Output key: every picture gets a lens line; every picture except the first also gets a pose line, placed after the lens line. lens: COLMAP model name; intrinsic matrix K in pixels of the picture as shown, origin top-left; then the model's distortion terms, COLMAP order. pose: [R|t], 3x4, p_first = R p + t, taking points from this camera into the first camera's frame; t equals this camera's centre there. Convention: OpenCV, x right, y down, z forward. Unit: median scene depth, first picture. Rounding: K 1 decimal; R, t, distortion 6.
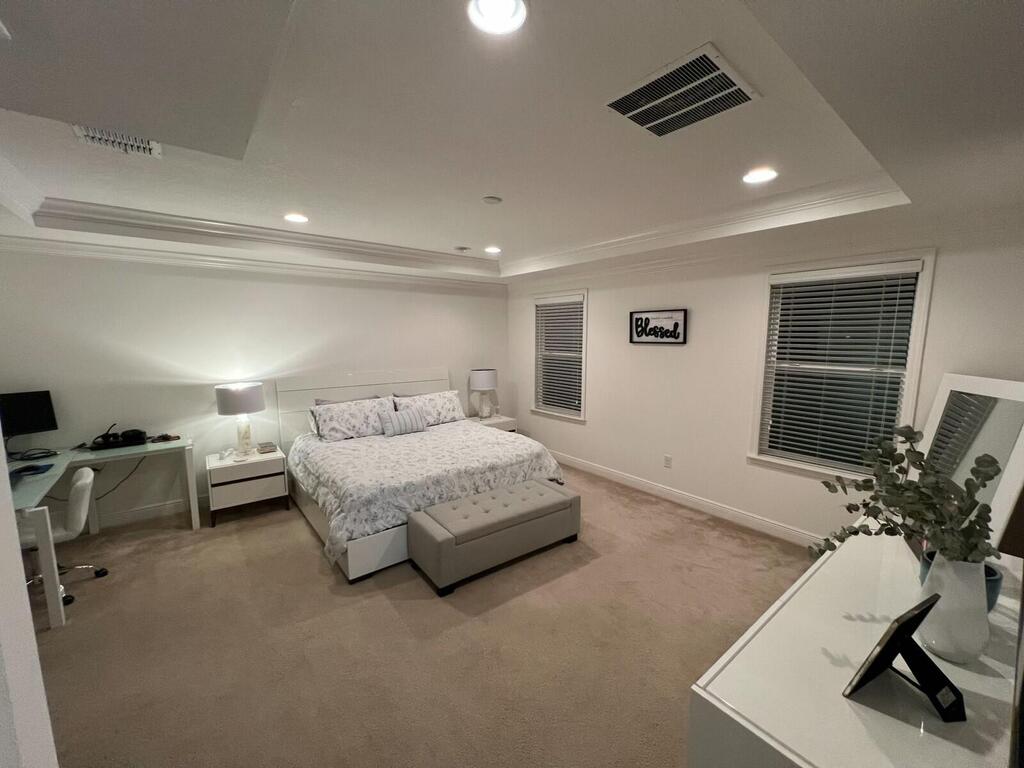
lens RADIAL K [[408.9, 0, 511.3], [0, 408.9, 387.2], [0, 0, 1]] dist [0.002045, 0.000185]
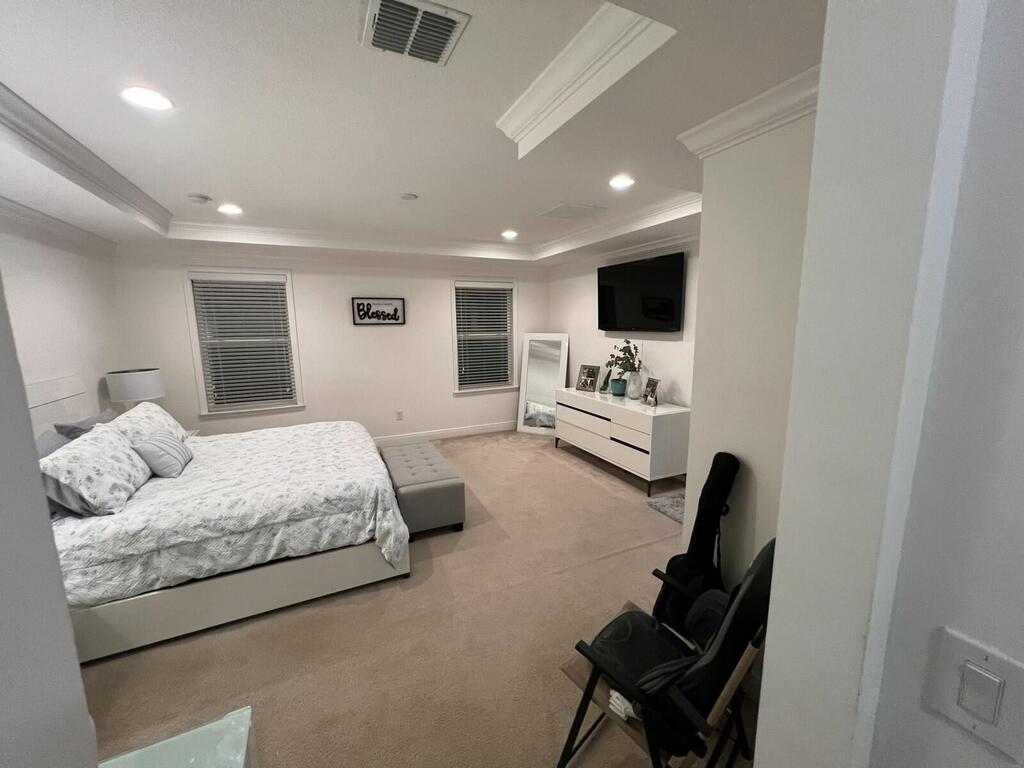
lens RADIAL K [[408.9, 0, 511.7], [0, 408.9, 385.4], [0, 0, 1]] dist [0.002045, 0.000185]
pose [[0.222424, -0.151180, 0.963157, -0.781961], [0.135060, 0.983157, 0.123130, -0.023796], [-0.965550, 0.102697, 0.239096, 0.333866]]
